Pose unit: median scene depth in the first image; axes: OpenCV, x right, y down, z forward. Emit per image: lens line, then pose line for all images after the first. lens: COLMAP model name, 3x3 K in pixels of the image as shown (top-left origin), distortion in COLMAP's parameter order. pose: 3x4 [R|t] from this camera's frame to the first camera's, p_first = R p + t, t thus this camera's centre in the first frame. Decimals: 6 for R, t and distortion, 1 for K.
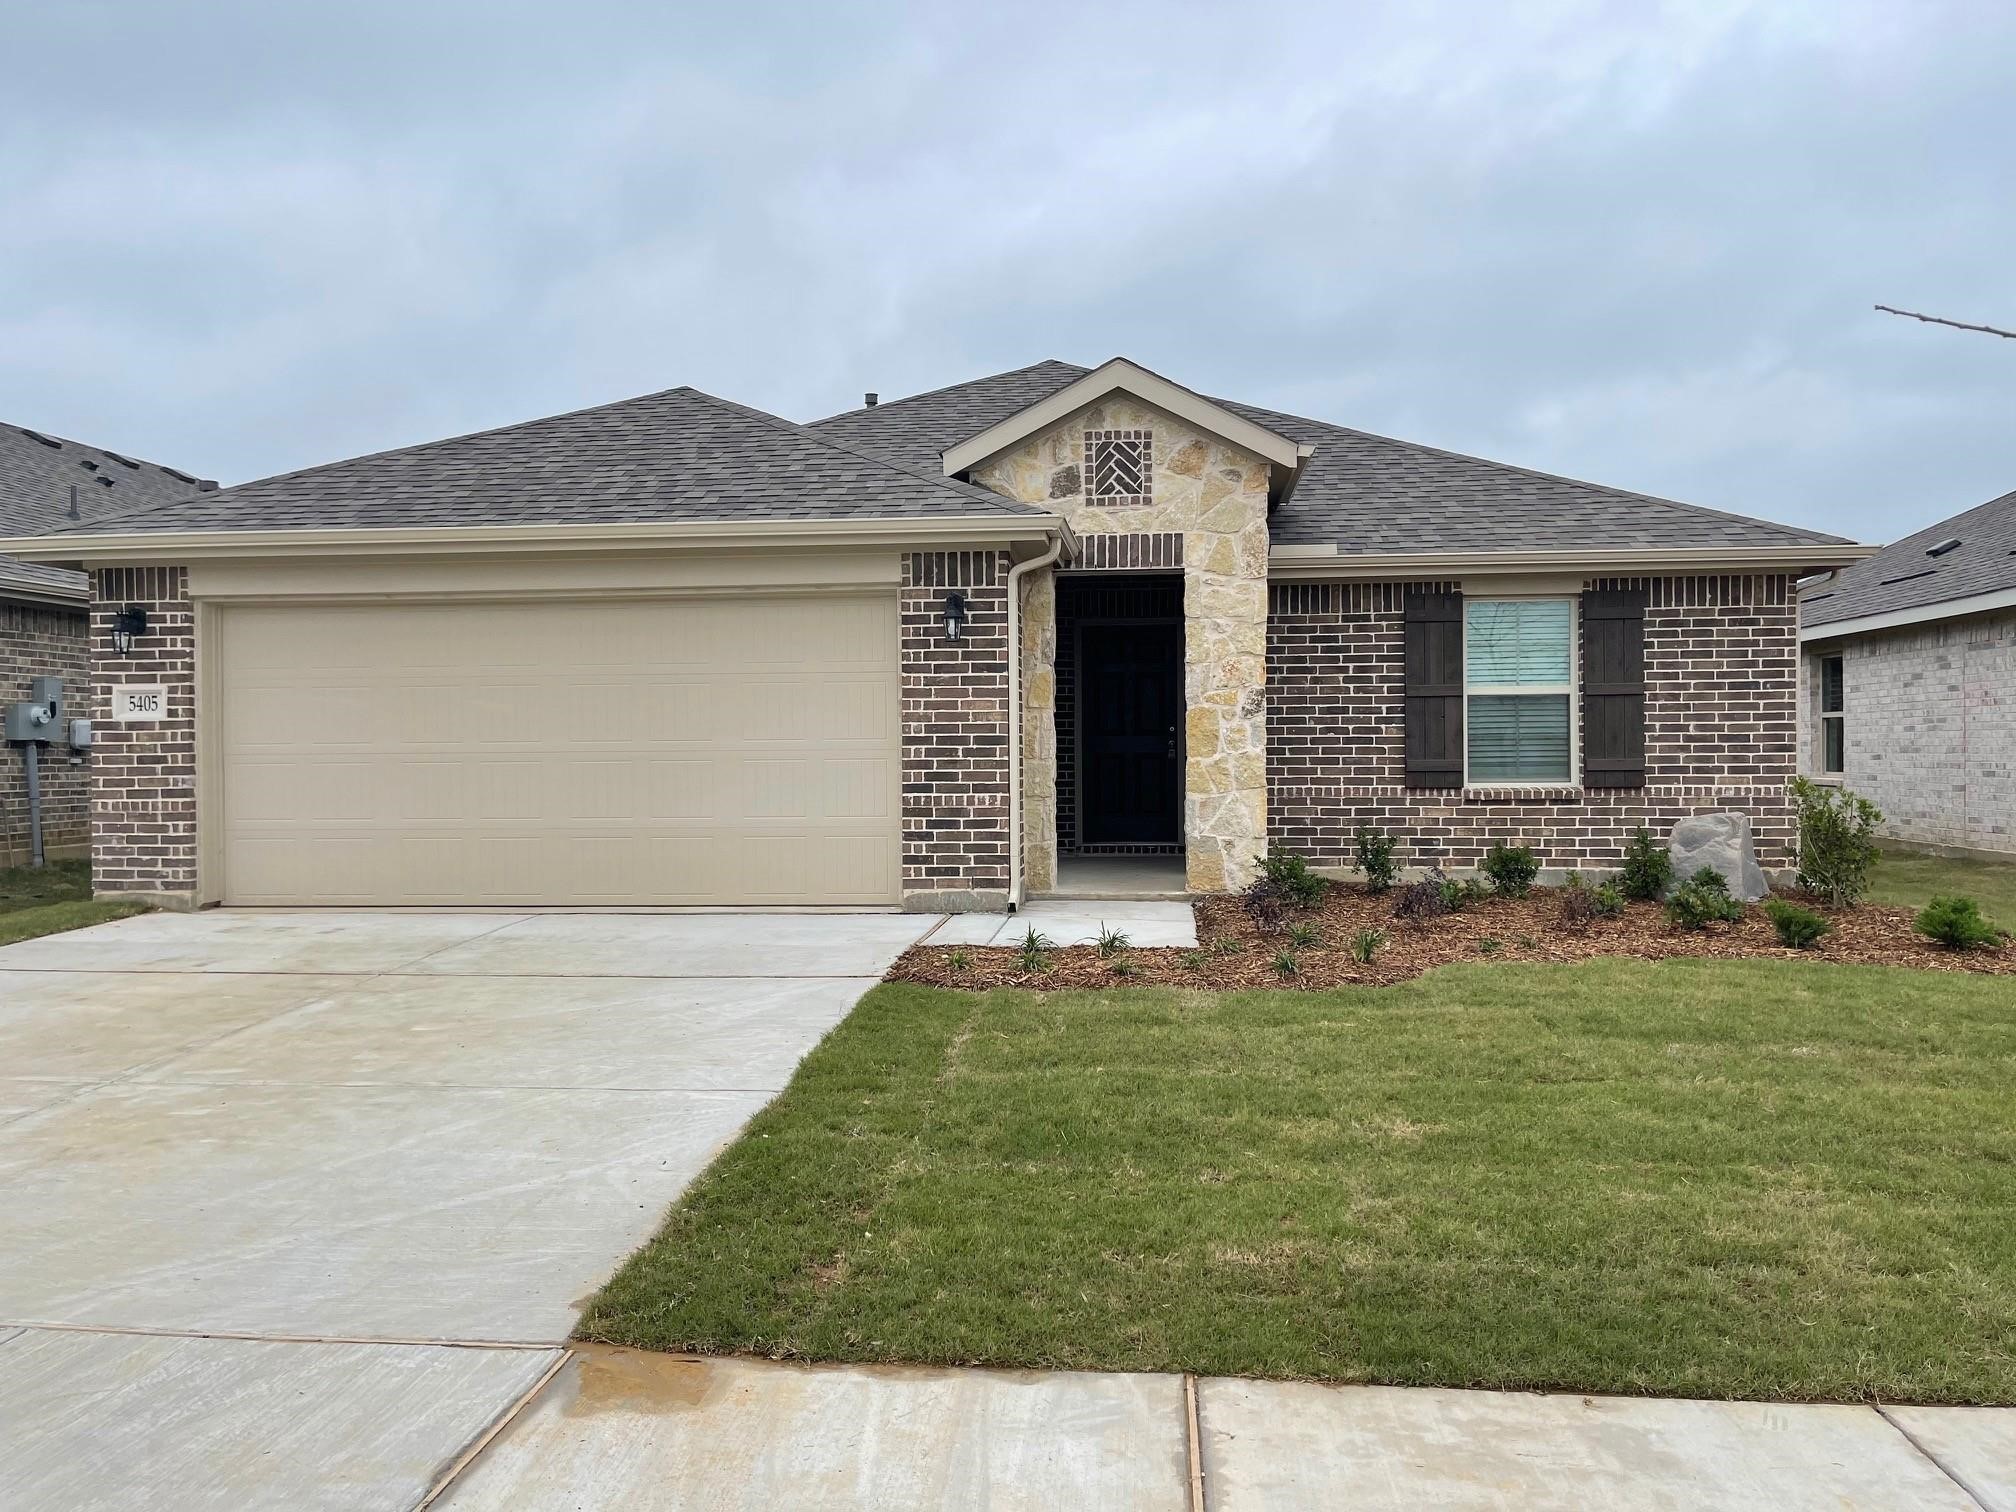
lens RADIAL K [[1497.3, 0, 1014.9], [0, 1497.3, 768.8], [0, 0, 1]] dist [0.068733, -0.094634]
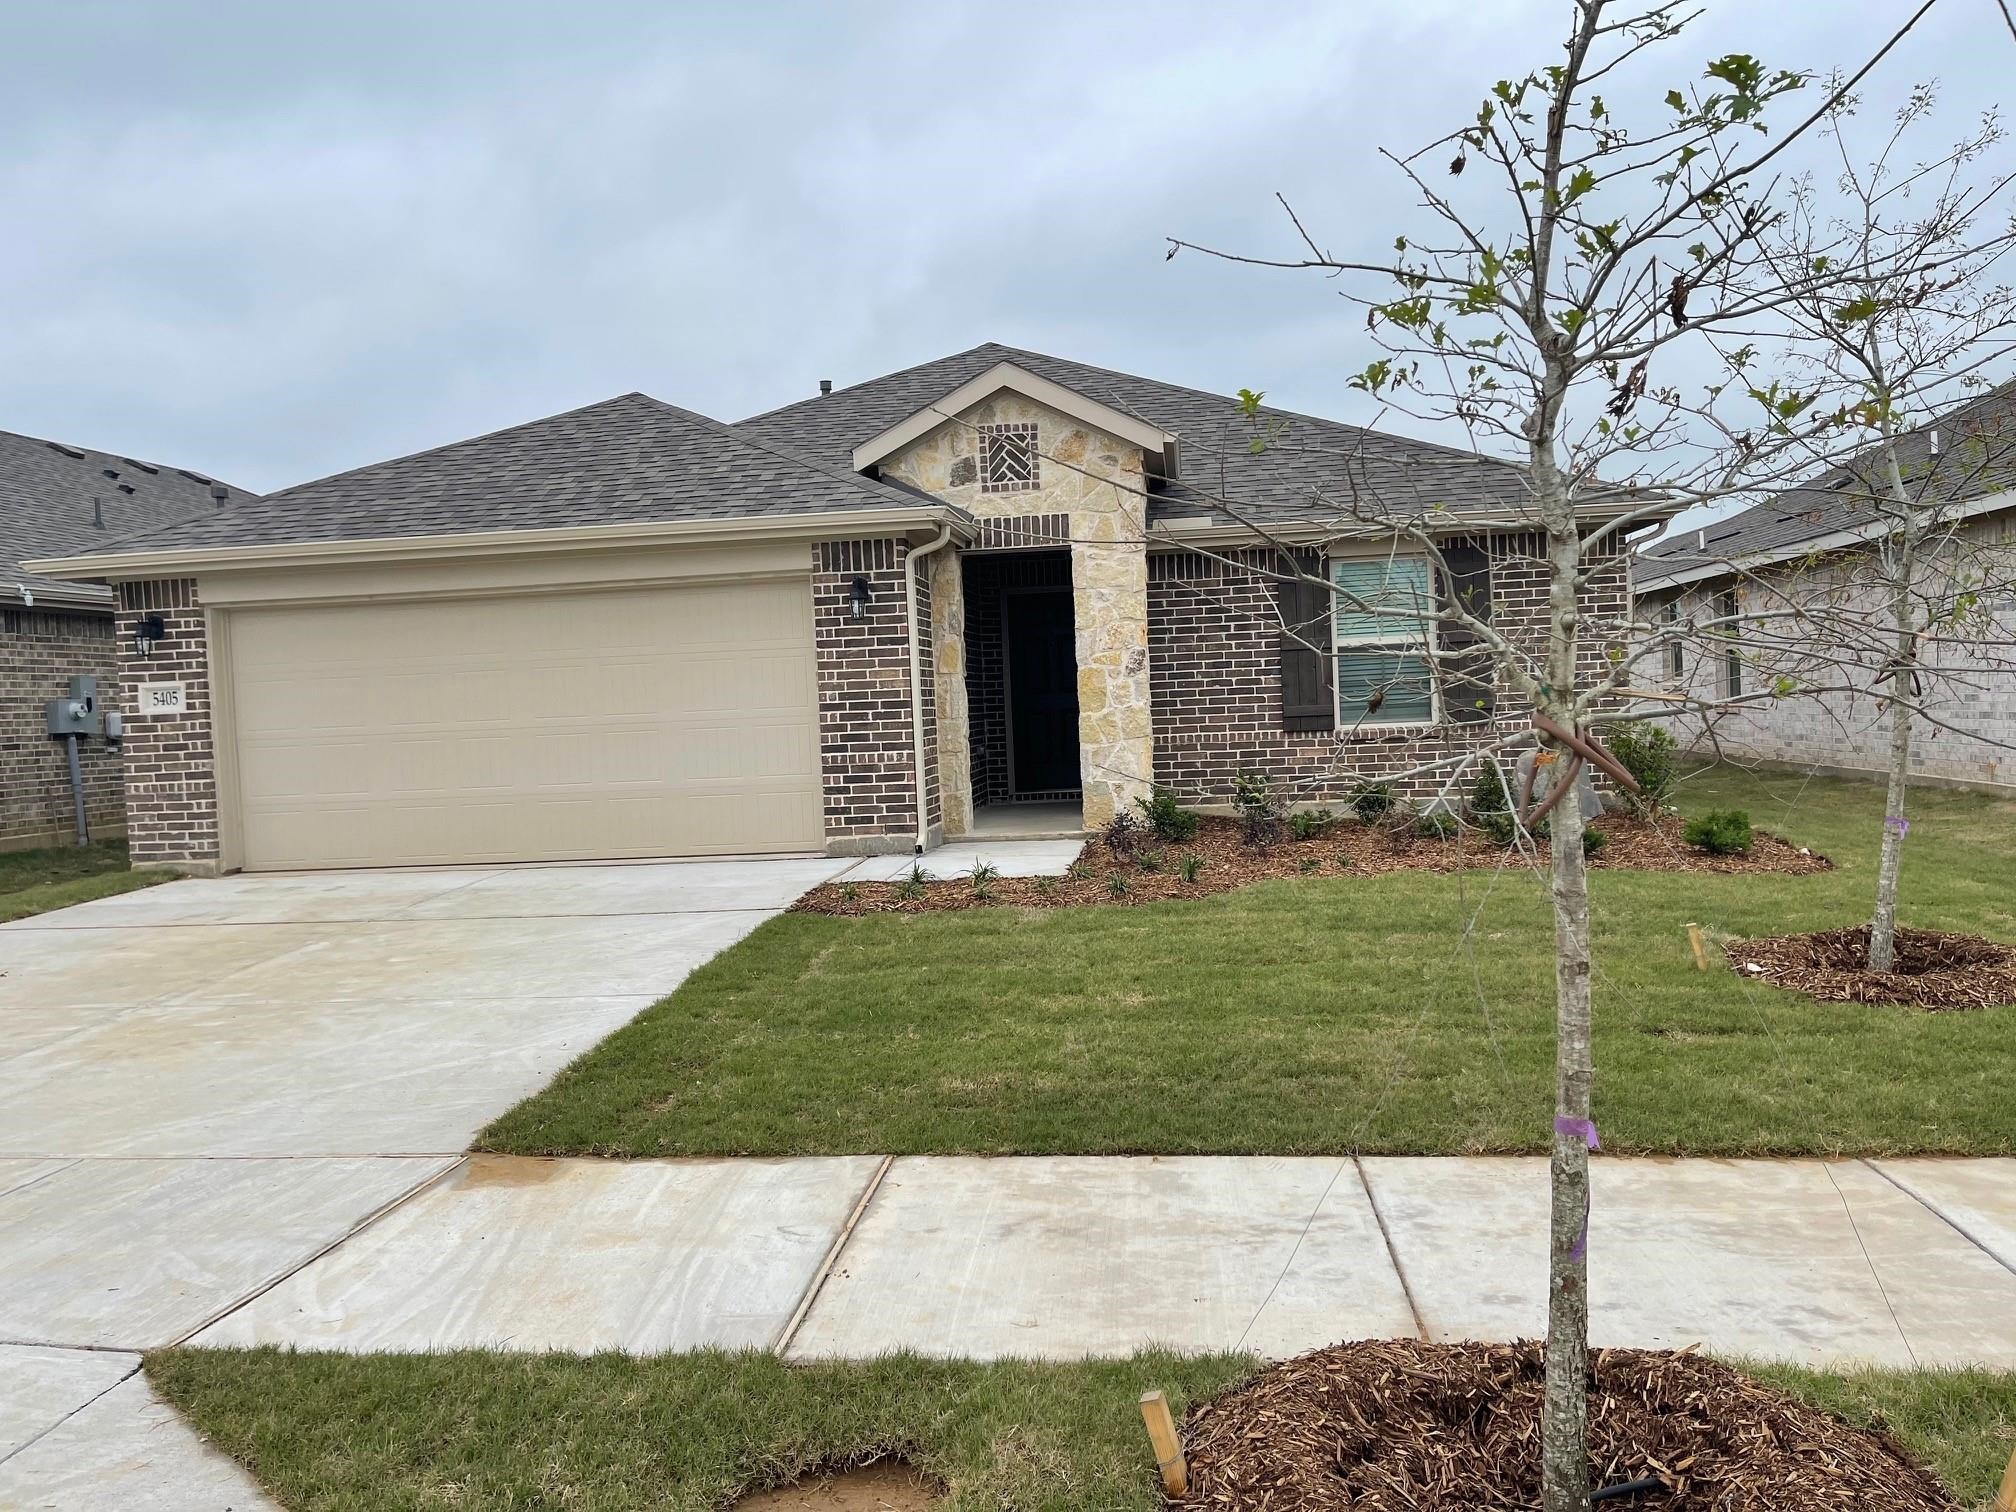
lens RADIAL K [[1497.3, 0, 1014.9], [0, 1497.3, 768.8], [0, 0, 1]] dist [0.068733, -0.094634]
pose [[0.999118, -0.035993, -0.021644, 0.097184], [0.036647, 0.998859, 0.030630, -0.001596], [0.020517, -0.031396, 0.999296, -0.145154]]
